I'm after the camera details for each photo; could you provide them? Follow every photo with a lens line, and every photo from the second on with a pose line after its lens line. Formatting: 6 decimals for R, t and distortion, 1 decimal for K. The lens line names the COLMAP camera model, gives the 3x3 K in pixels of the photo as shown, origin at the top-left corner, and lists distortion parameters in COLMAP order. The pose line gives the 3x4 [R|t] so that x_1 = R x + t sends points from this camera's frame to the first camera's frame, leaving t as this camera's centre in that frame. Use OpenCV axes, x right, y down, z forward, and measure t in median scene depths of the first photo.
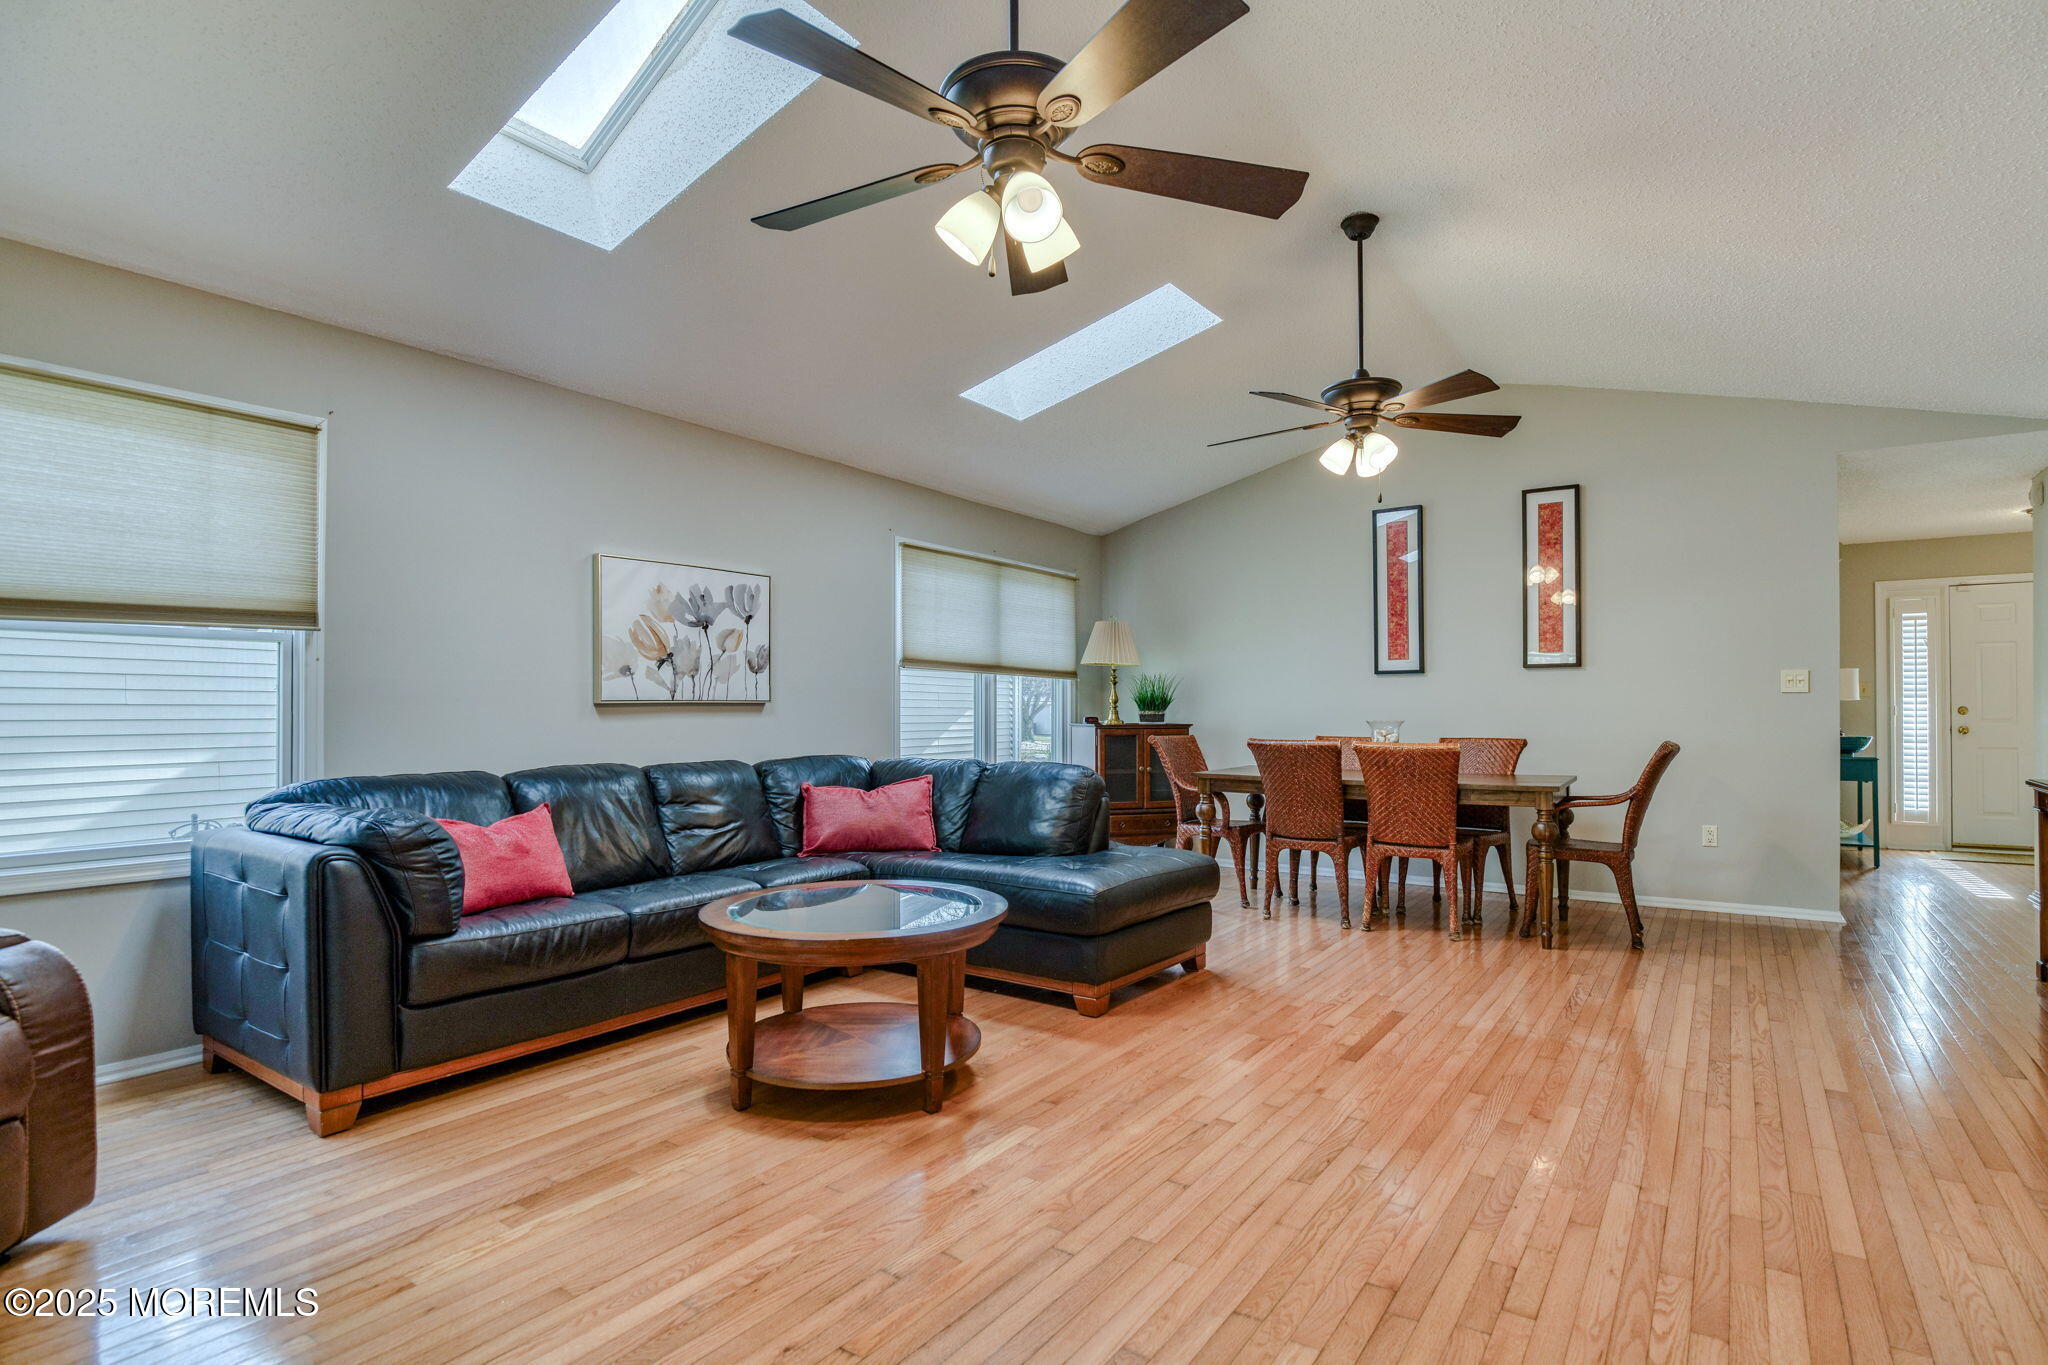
lens RADIAL K [[1030.9, 0, 1011.9], [0, 1030.9, 697.4], [0, 0, 1]] dist [-0.015741, -0.001429]
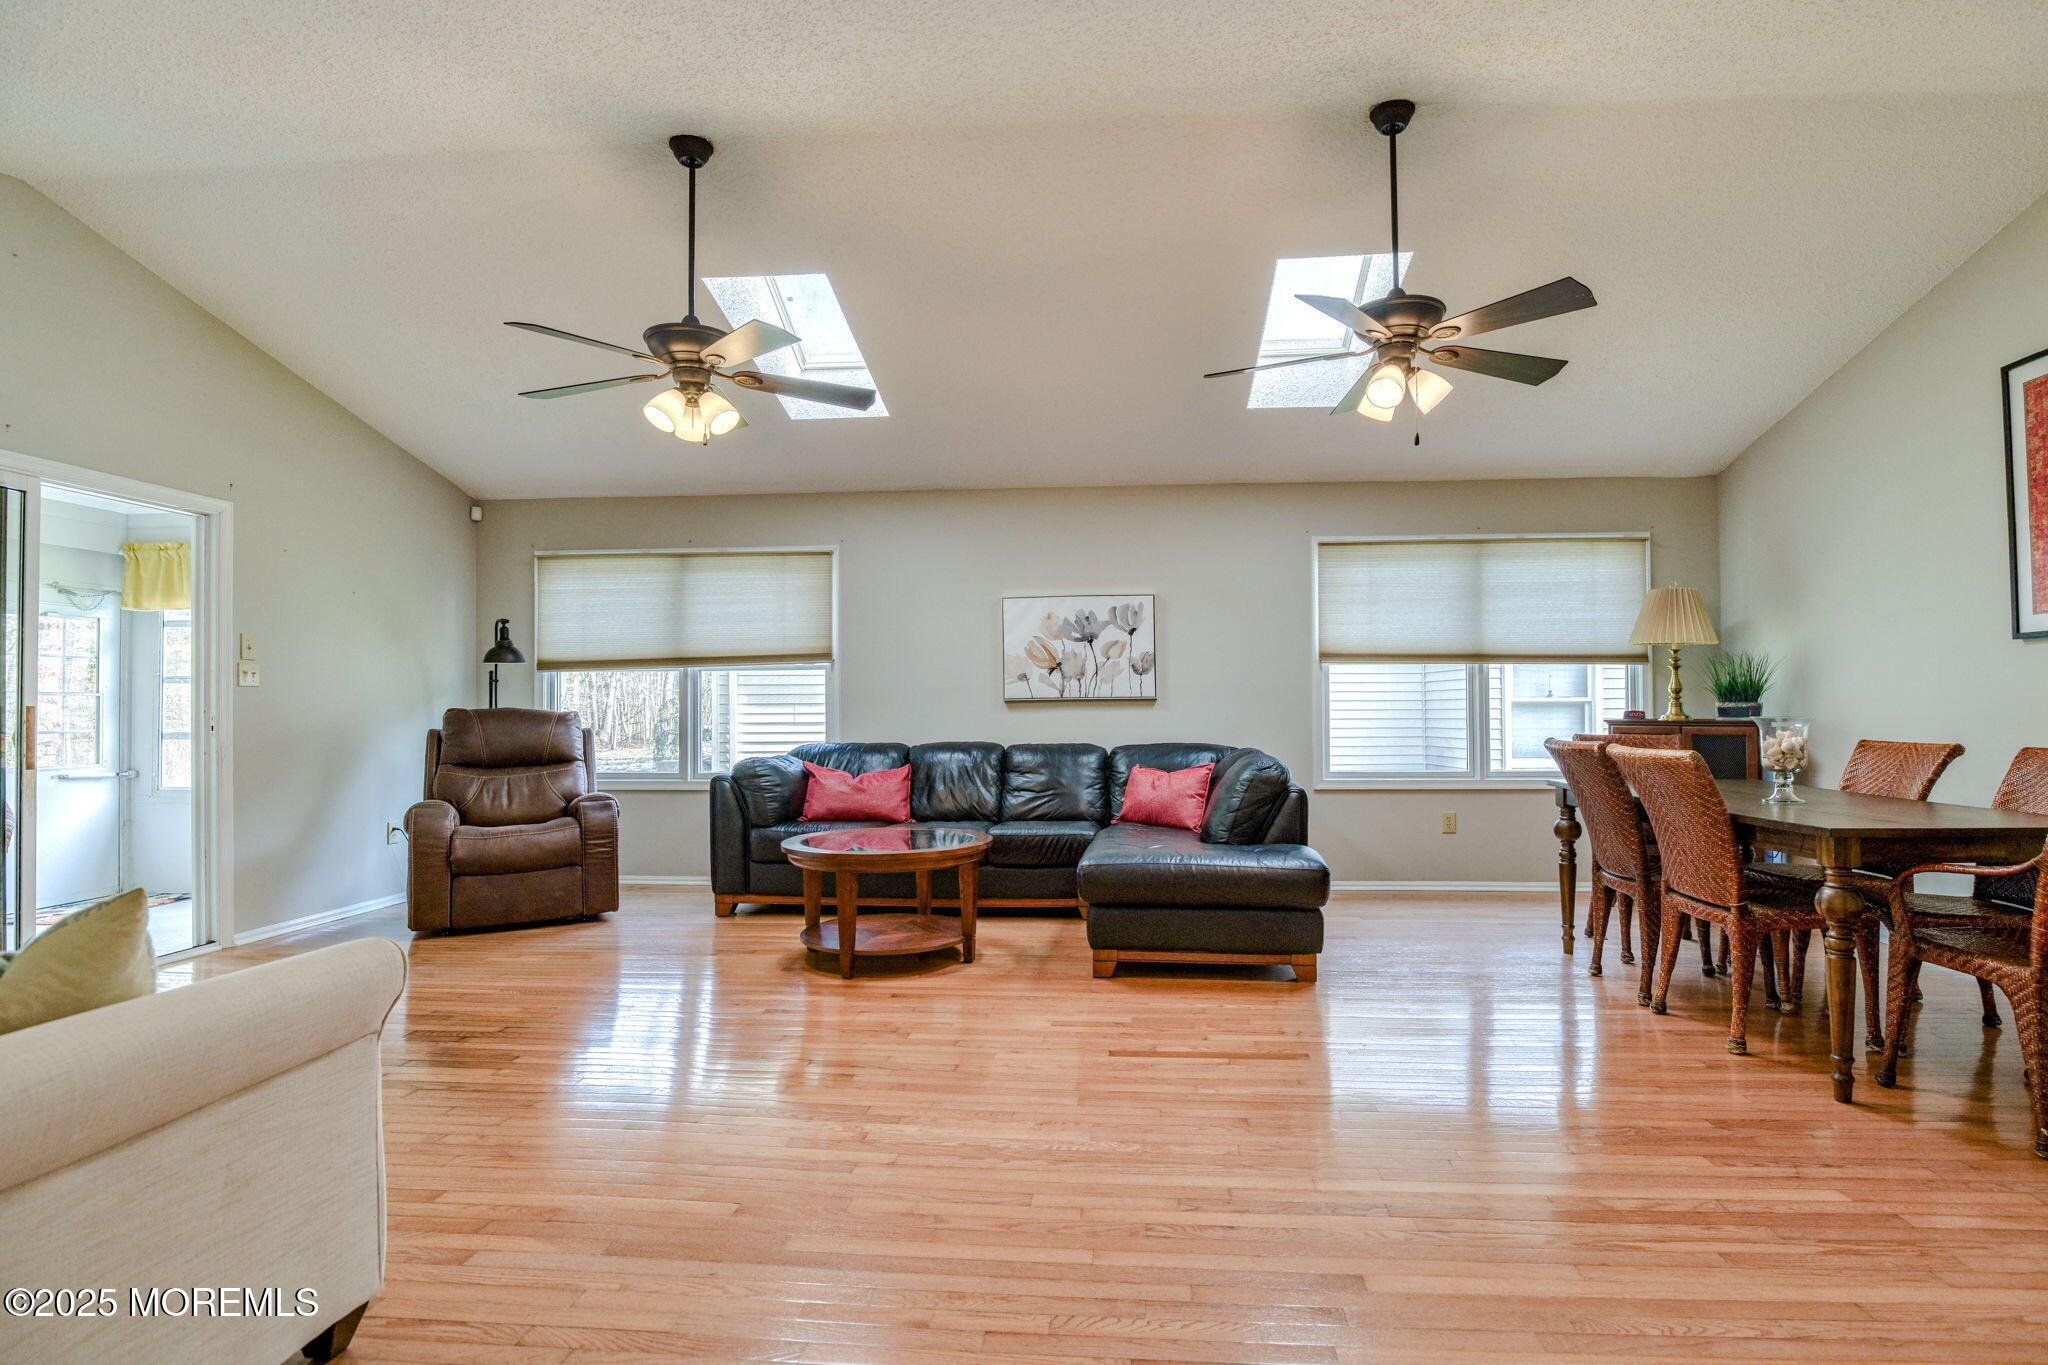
lens RADIAL K [[1019.8, 0, 1058.9], [0, 1019.8, 692.2], [0, 0, 1]] dist [-0.011184, -0.000879]
pose [[0.507466, -0.014048, -0.861557, 0.769588], [0.015874, 0.999850, -0.006953, 0.004536], [0.861526, -0.010148, 0.507613, 0.300659]]
